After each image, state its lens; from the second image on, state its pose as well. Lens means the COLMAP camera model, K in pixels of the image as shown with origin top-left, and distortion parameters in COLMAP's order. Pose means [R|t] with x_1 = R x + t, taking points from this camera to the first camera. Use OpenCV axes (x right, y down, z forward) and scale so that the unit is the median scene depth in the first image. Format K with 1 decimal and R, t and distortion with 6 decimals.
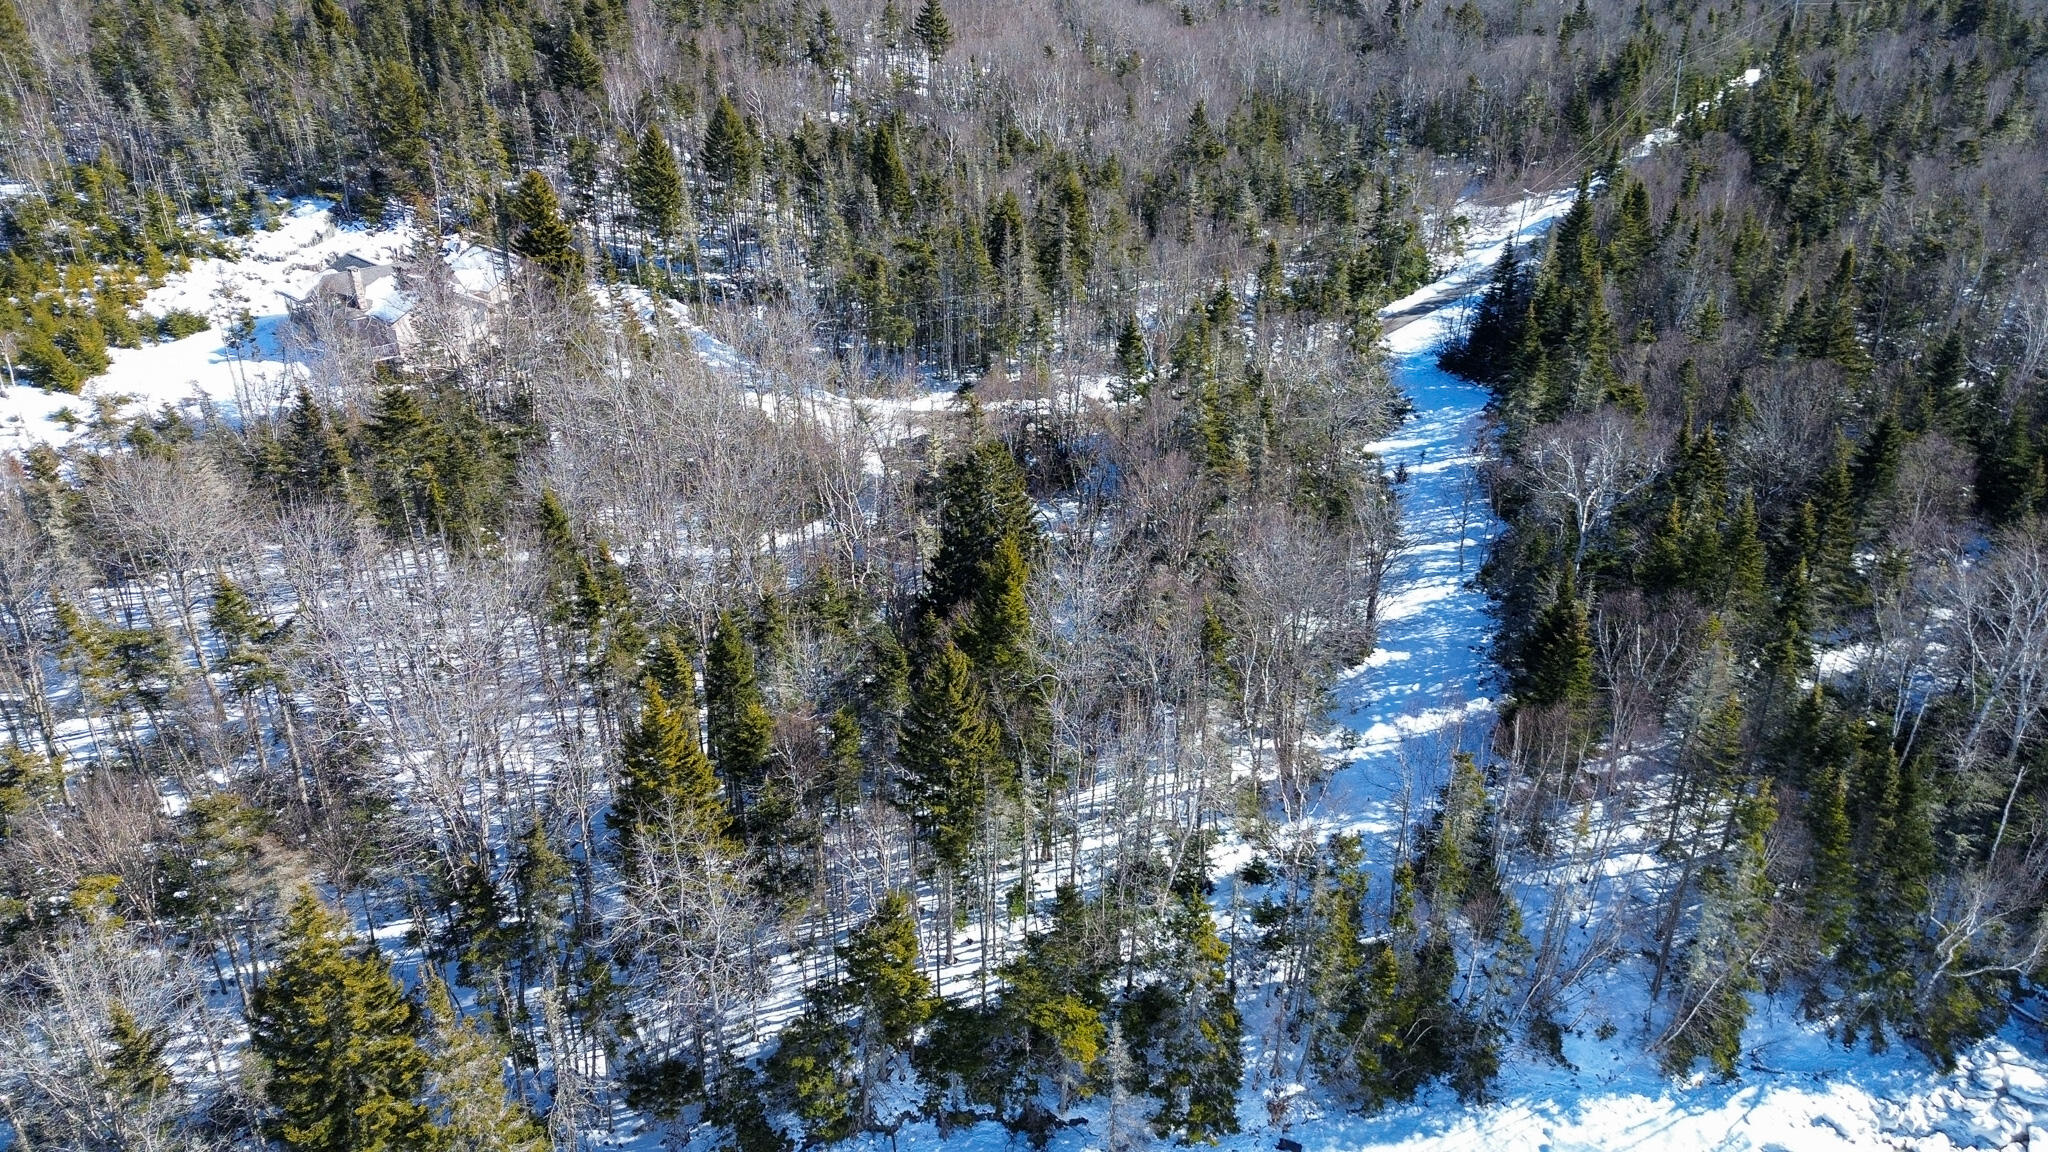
lens RADIAL K [[1432.9, 0, 1022.8], [0, 1432.9, 580.9], [0, 0, 1]] dist [0.087246, -0.090076]
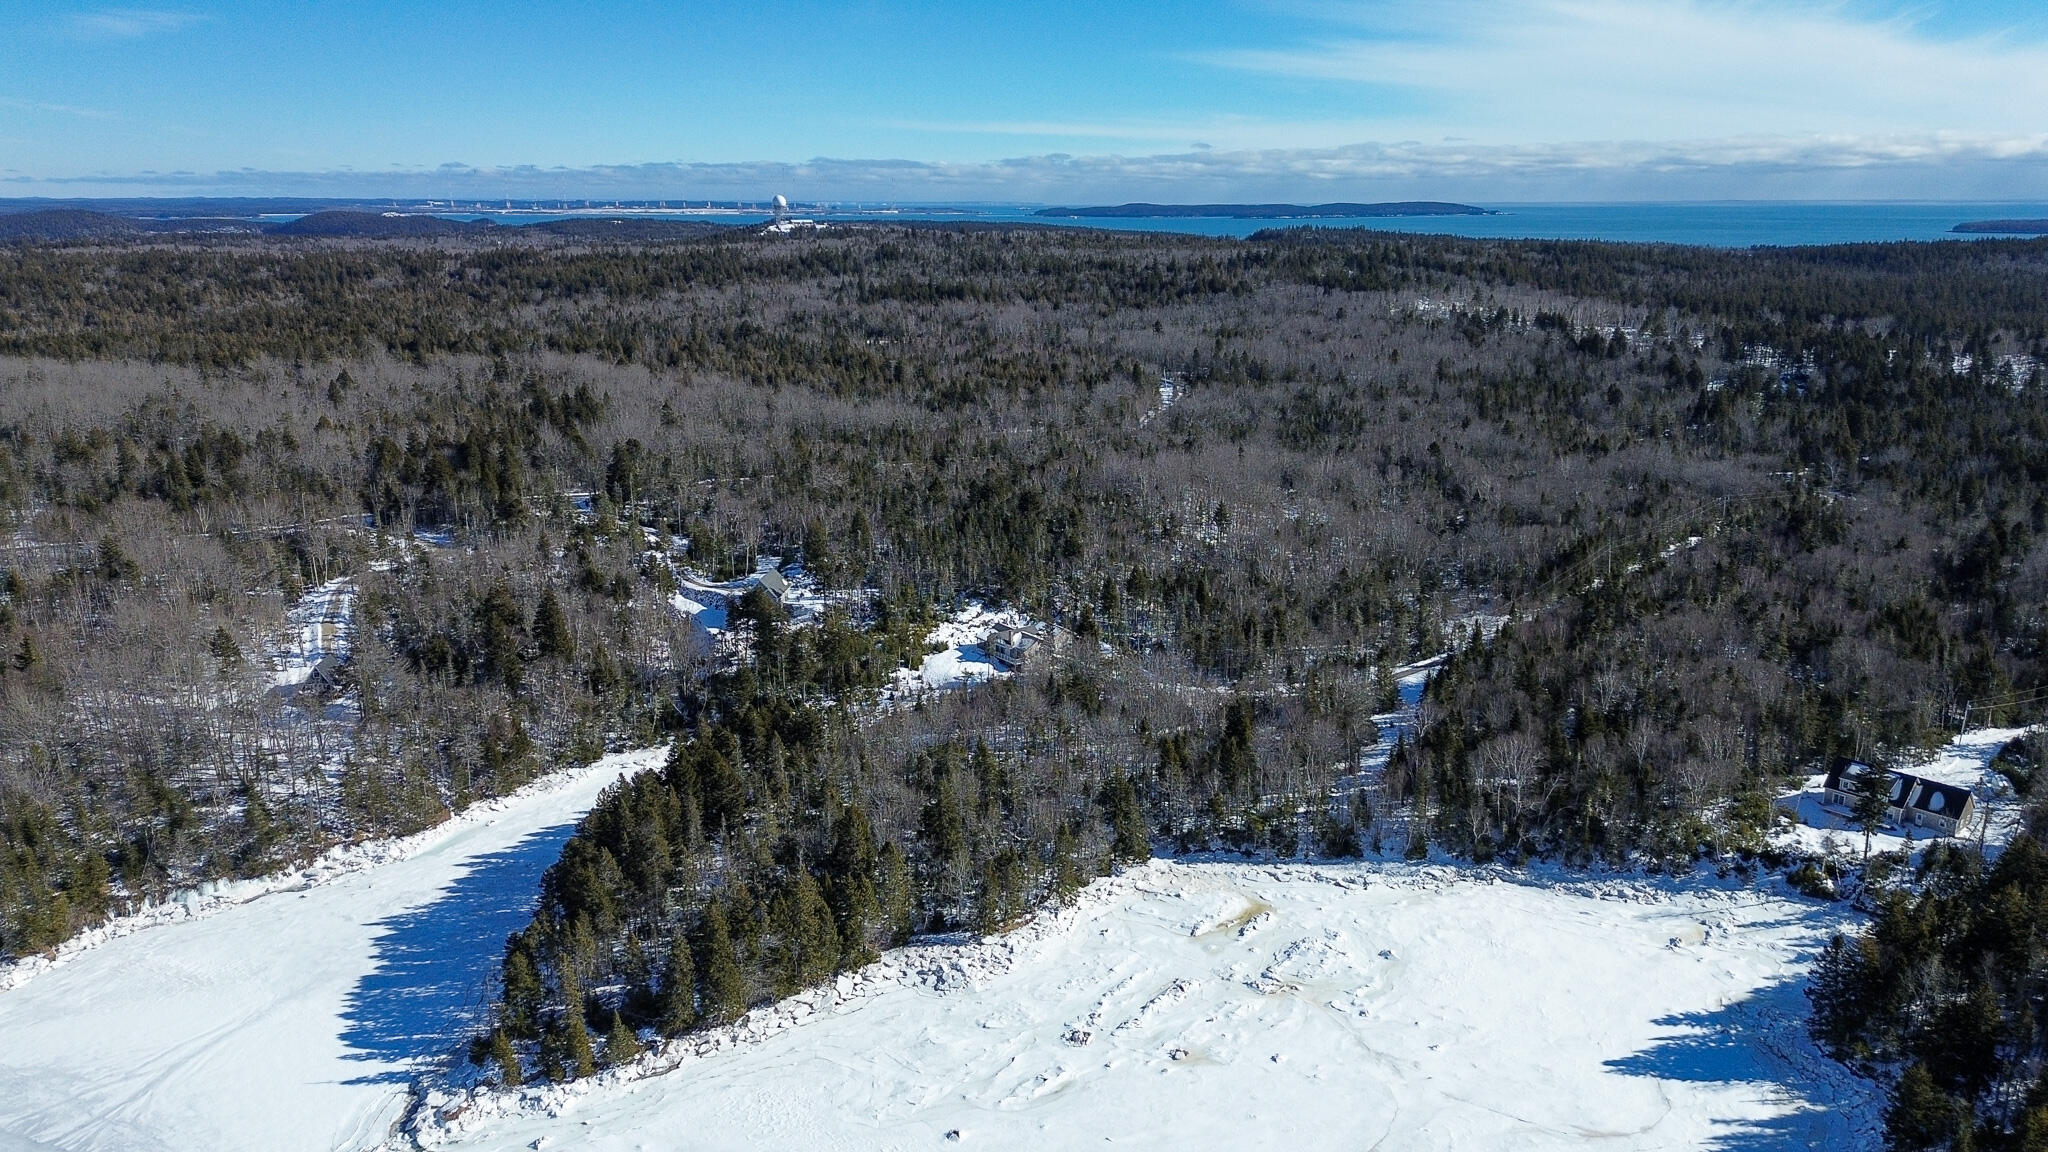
lens RADIAL K [[1432.9, 0, 1023.3], [0, 1432.9, 572.4], [0, 0, 1]] dist [0.087246, -0.090076]
pose [[0.984305, 0.042519, -0.171276, 0.021868], [-0.079136, 0.973835, -0.213034, 0.232583], [0.157736, 0.223245, 0.961915, -1.492709]]
